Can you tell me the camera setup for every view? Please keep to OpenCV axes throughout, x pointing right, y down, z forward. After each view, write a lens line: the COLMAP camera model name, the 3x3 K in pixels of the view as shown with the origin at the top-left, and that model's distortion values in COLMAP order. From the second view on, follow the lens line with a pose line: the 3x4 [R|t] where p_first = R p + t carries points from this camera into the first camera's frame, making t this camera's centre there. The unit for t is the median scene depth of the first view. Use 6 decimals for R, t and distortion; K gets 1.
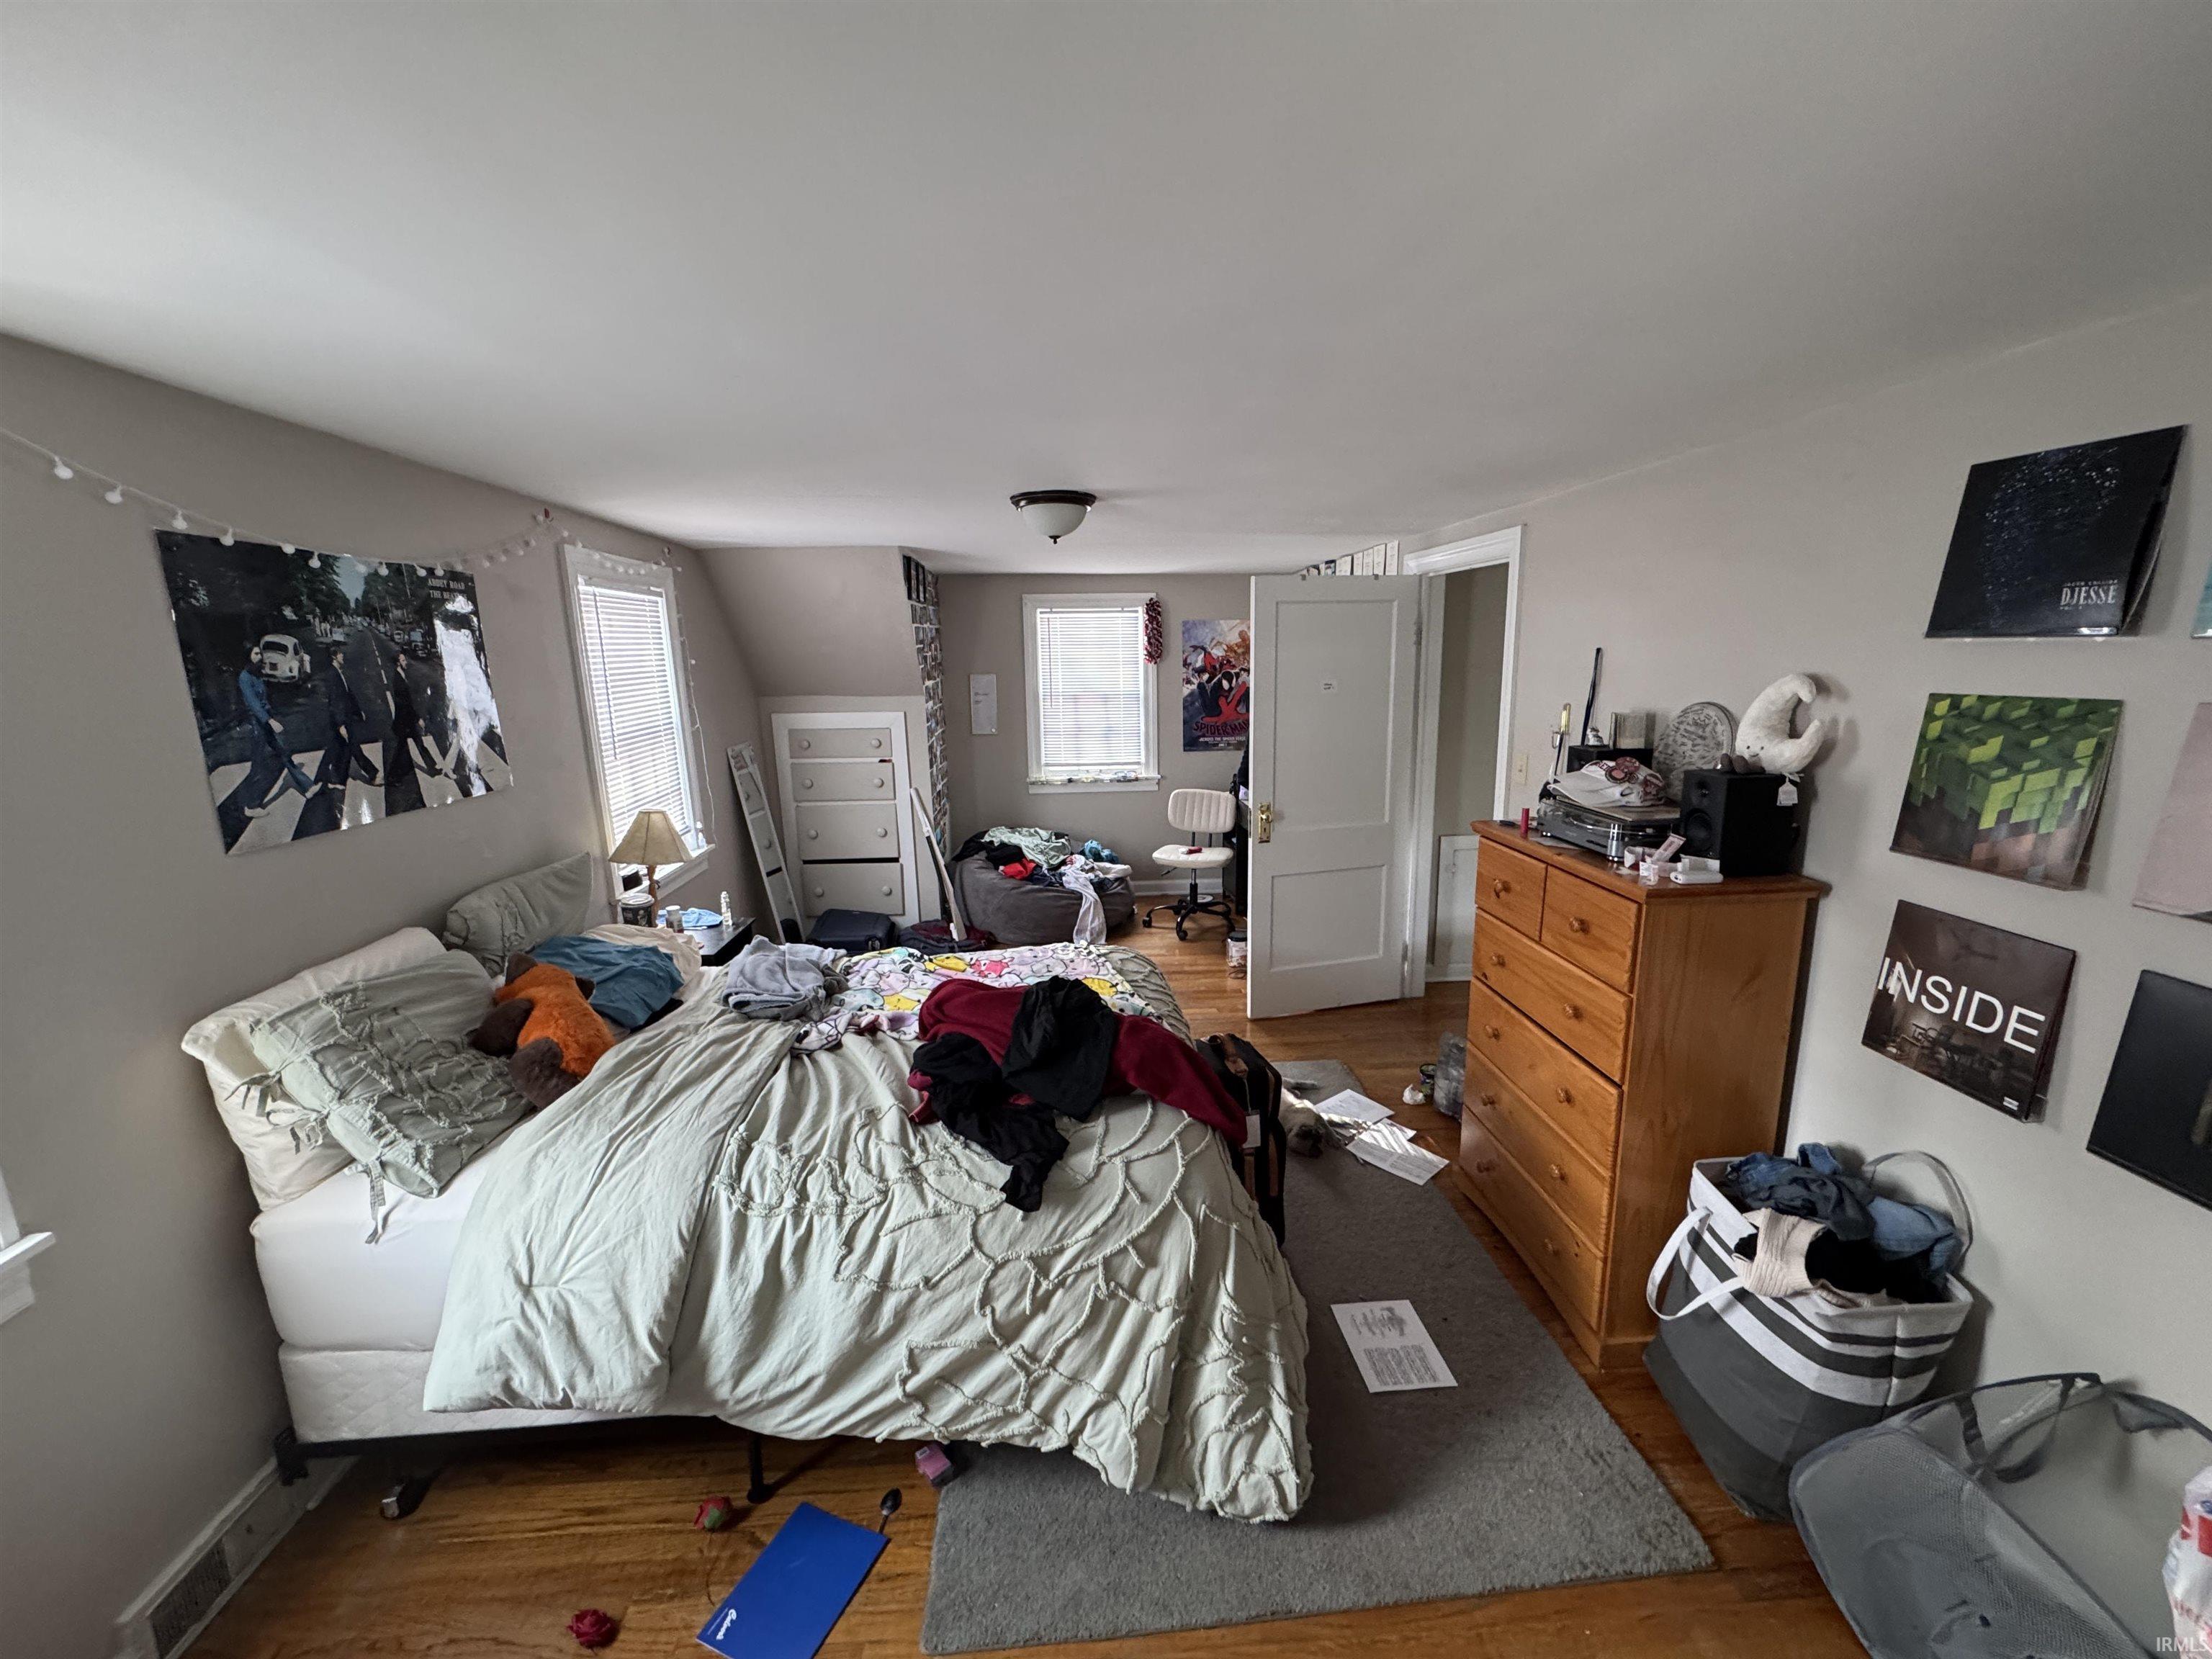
lens RADIAL K [[884.9, 0, 1108.3], [0, 884.9, 828.9], [0, 0, 1]] dist [-0.000547, -0.000299]
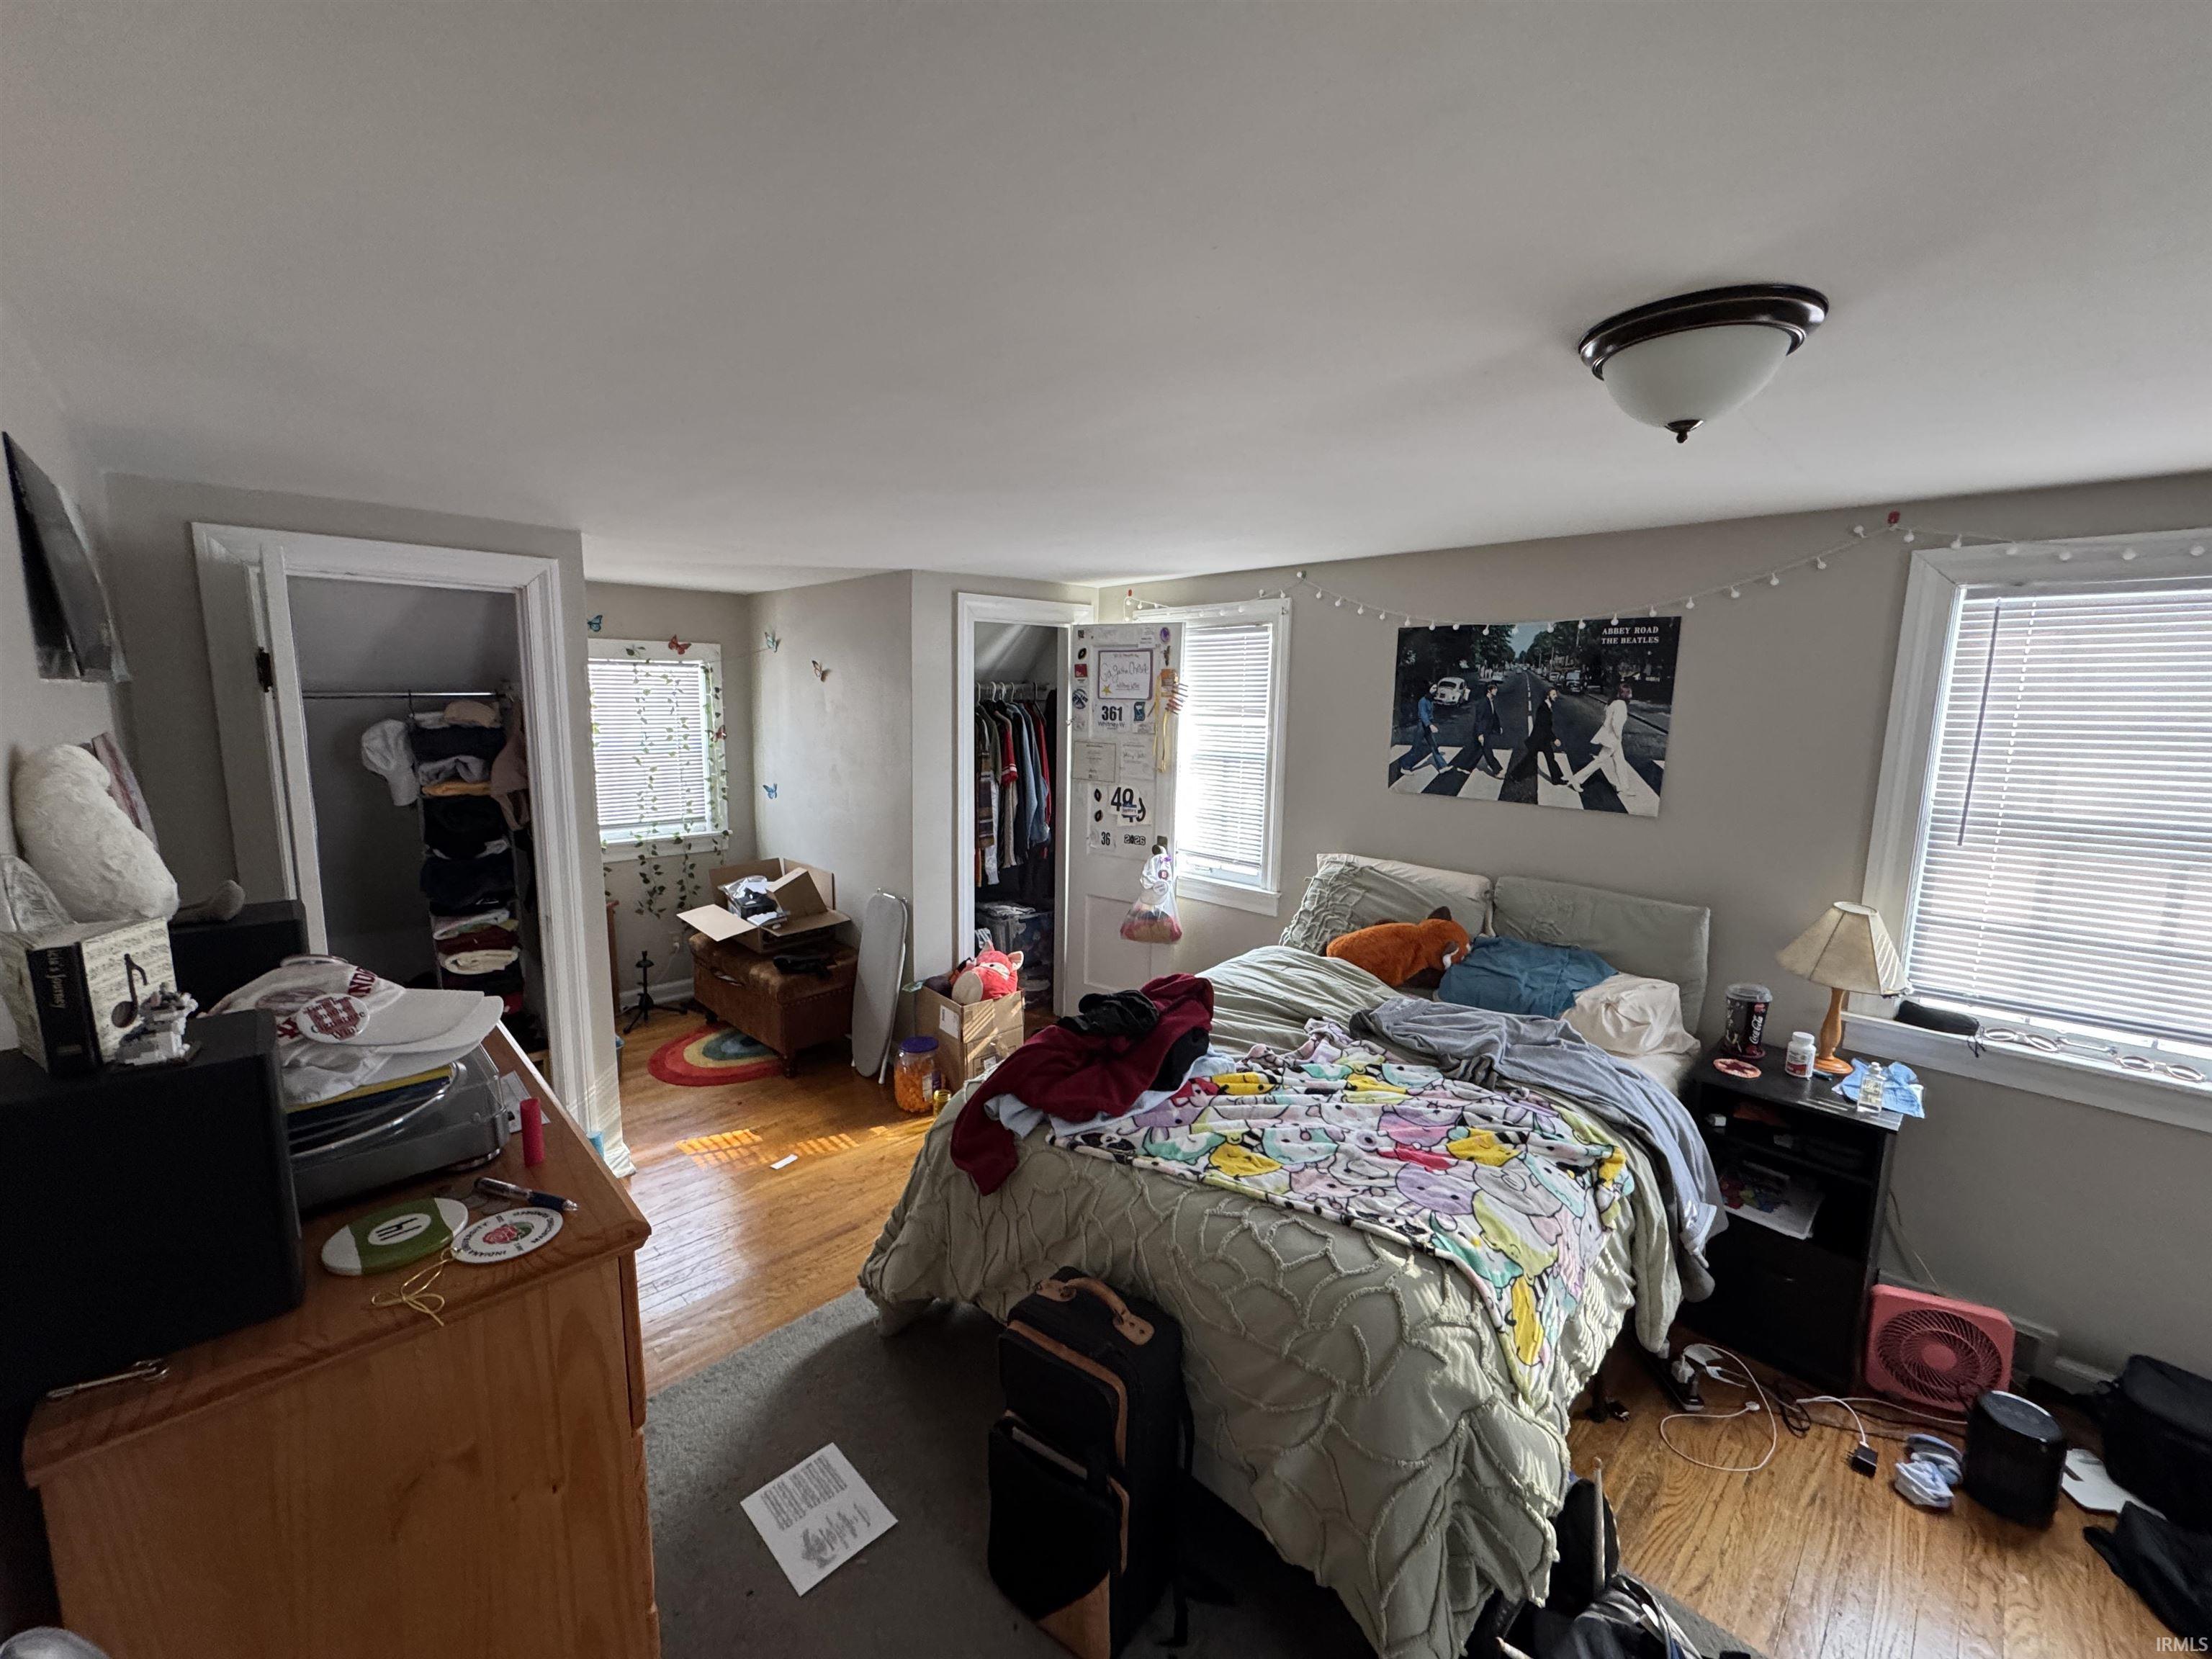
lens RADIAL K [[884.9, 0, 1104.1], [0, 884.9, 825.9], [0, 0, 1]] dist [-0.000547, -0.000299]
pose [[-0.773688, 0.104965, -0.624811, 0.635952], [-0.124908, 0.941555, 0.312846, -0.370008], [0.621132, 0.320089, -0.715359, 1.755201]]
